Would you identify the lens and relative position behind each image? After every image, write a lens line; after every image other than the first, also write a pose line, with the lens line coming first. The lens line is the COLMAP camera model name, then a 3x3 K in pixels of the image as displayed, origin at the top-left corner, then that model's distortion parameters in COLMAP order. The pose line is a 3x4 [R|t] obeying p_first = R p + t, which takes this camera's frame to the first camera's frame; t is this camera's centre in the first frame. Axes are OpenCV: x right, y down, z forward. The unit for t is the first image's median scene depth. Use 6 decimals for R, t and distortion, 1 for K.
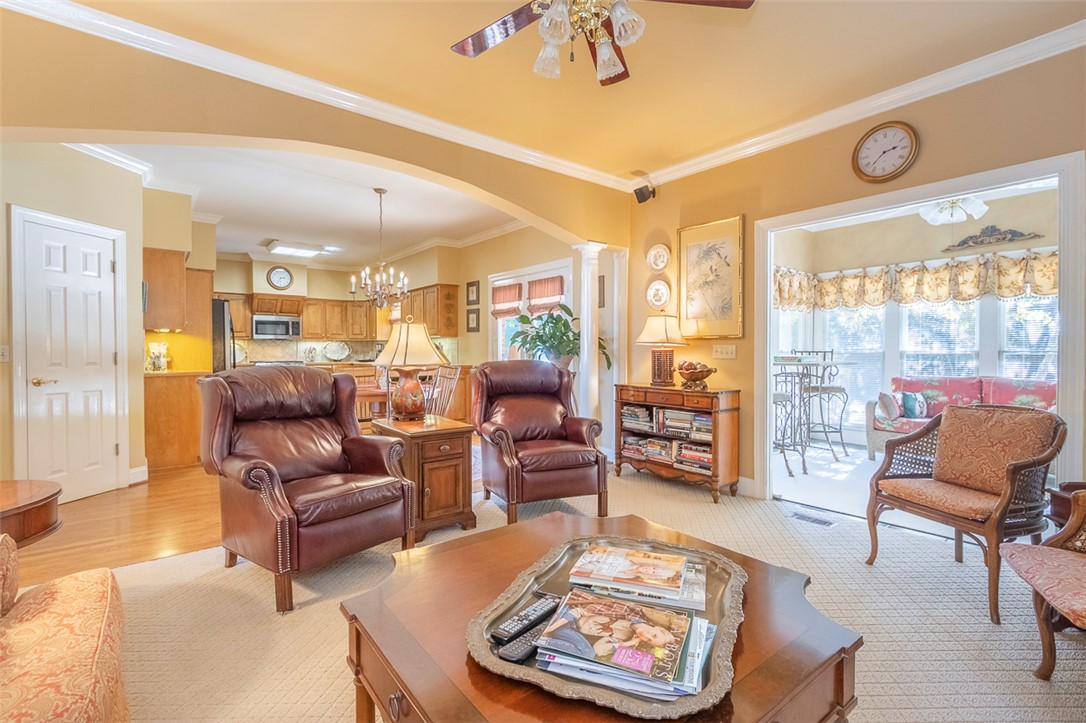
lens RADIAL K [[500.4, 0, 546.9], [0, 500.4, 359.3], [0, 0, 1]] dist [0.006295, -0.000347]
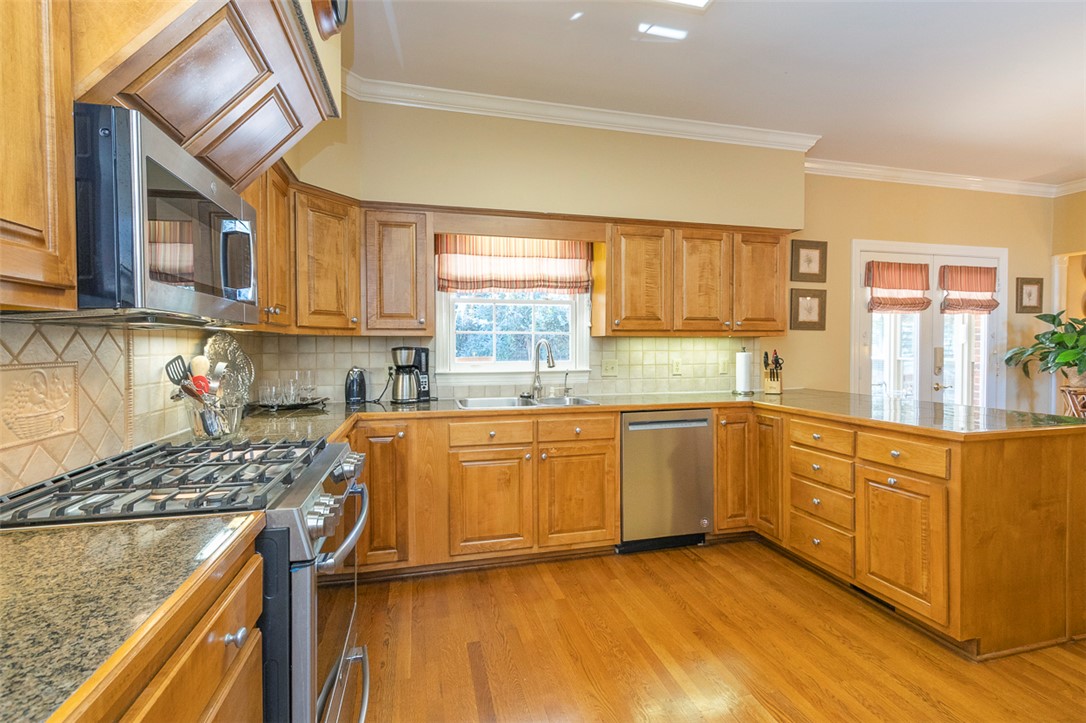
lens RADIAL K [[500.4, 0, 548.7], [0, 500.4, 355.6], [0, 0, 1]] dist [0.006295, -0.000347]
pose [[0.406839, -0.020464, 0.913271, -0.666952], [0.013062, 0.999777, 0.016583, -0.032976], [-0.913406, 0.005183, 0.407016, 0.882412]]
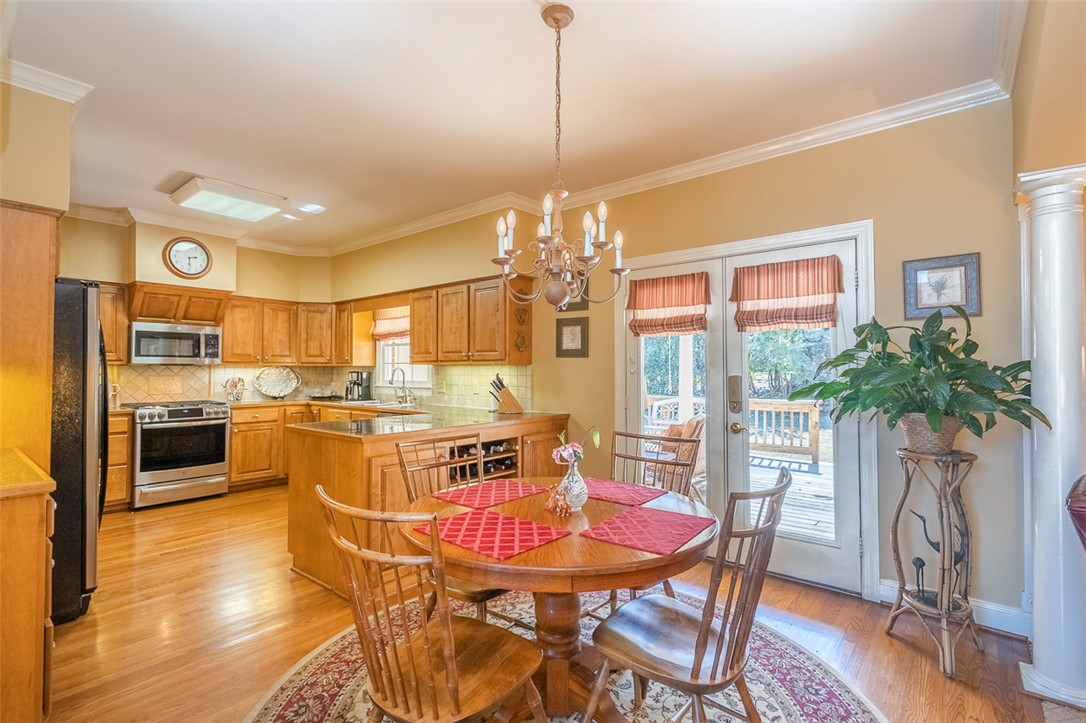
lens RADIAL K [[500.4, 0, 537.2], [0, 500.4, 360.2], [0, 0, 1]] dist [0.006295, -0.000347]
pose [[0.979818, 0.005924, 0.199802, -0.259103], [0.000719, 0.999450, -0.033159, -0.026756], [-0.199889, 0.032634, 0.979275, 0.368839]]
